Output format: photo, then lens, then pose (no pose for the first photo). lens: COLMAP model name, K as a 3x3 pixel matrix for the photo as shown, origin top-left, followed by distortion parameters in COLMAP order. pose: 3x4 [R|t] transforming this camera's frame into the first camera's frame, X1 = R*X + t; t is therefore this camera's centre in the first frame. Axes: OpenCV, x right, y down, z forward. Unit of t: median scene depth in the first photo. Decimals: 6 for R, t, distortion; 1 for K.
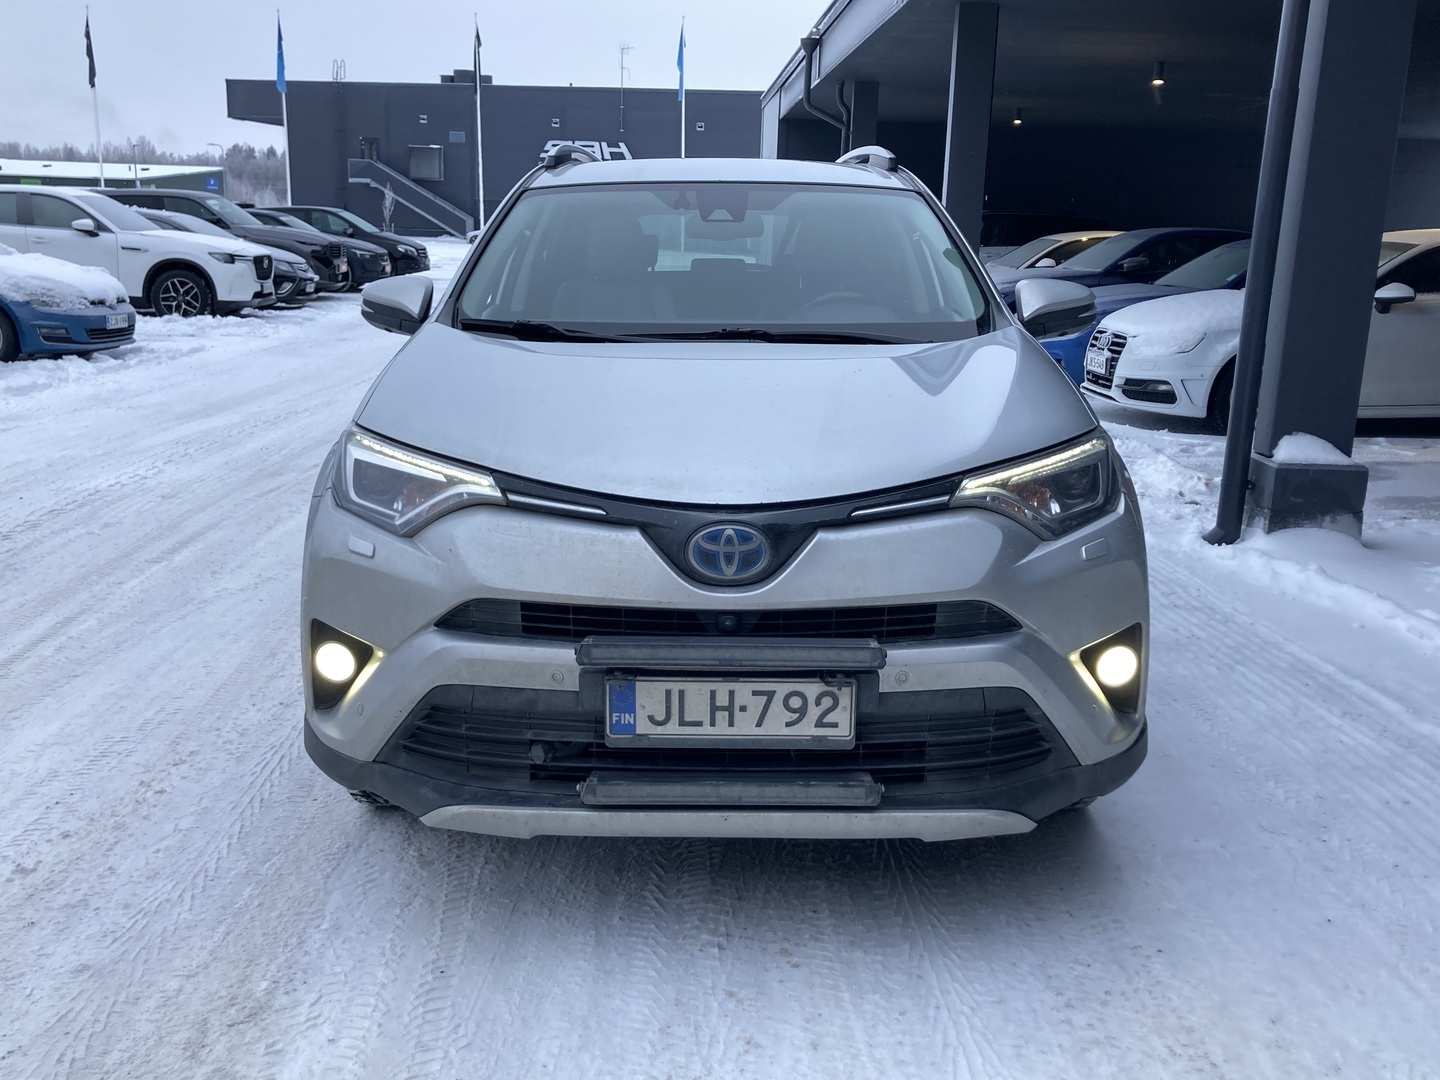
lens RADIAL K [[1406.8, 0, 720.0], [0, 1406.8, 540.0], [0, 0, 1]] dist [0.139766, -0.276941]
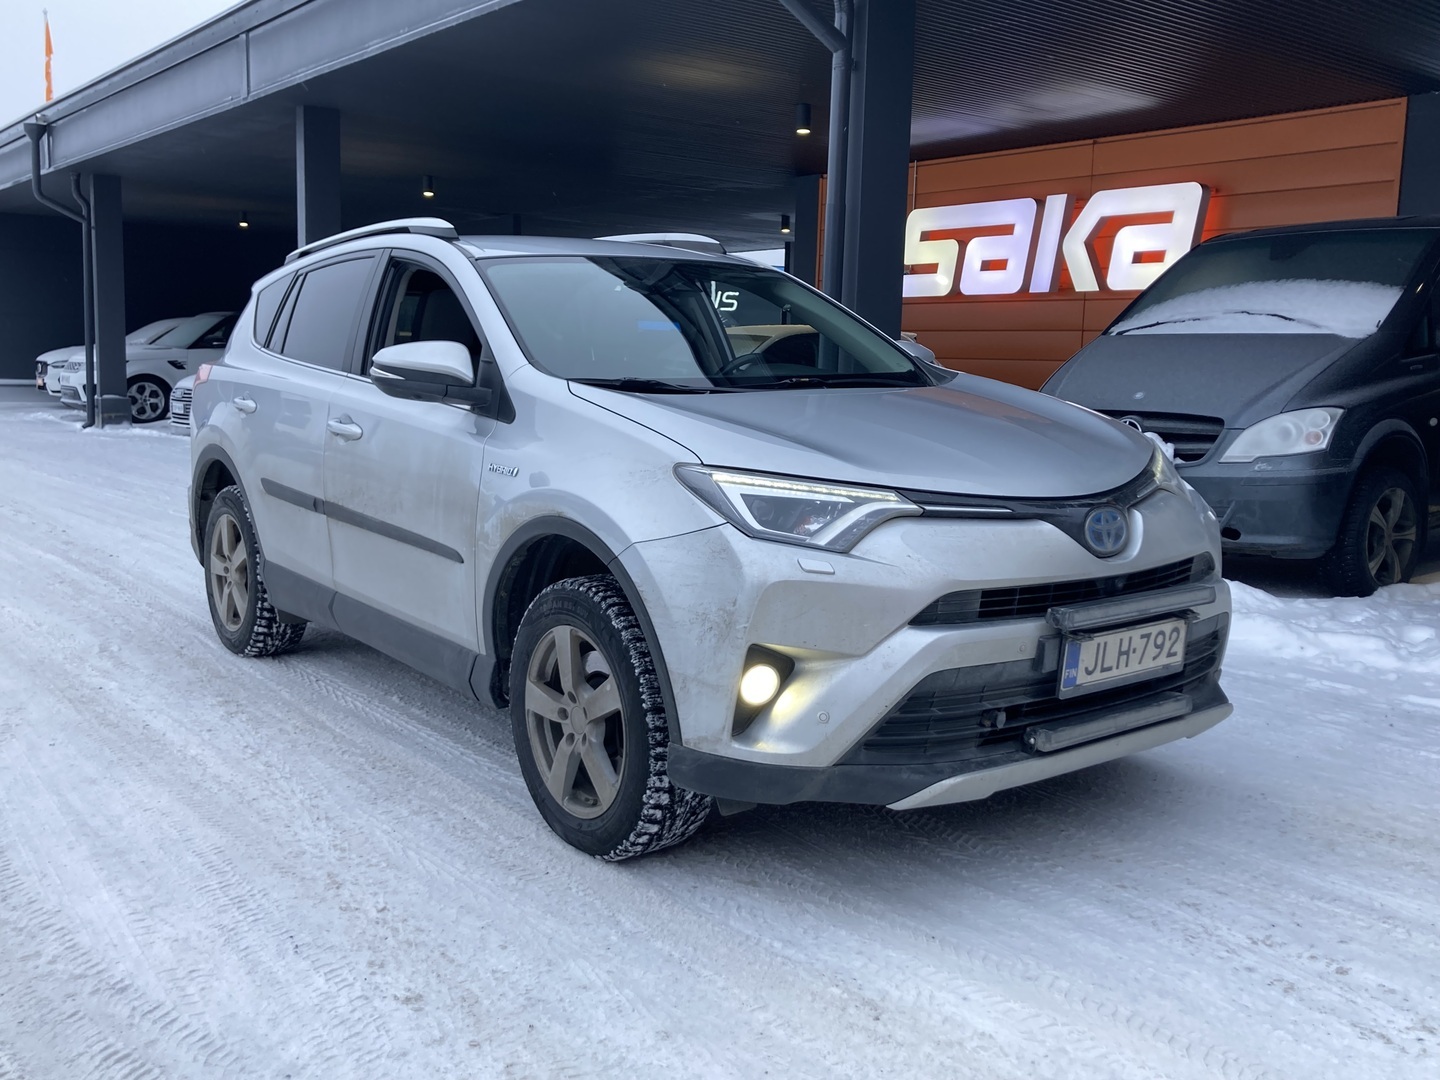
lens RADIAL K [[1406.8, 0, 720.0], [0, 1406.8, 540.0], [0, 0, 1]] dist [0.139766, -0.276941]
pose [[0.776410, -0.091039, 0.623619, -1.043678], [0.139048, 0.989872, -0.028609, 0.005758], [-0.614698, 0.108925, 0.781205, 0.215662]]
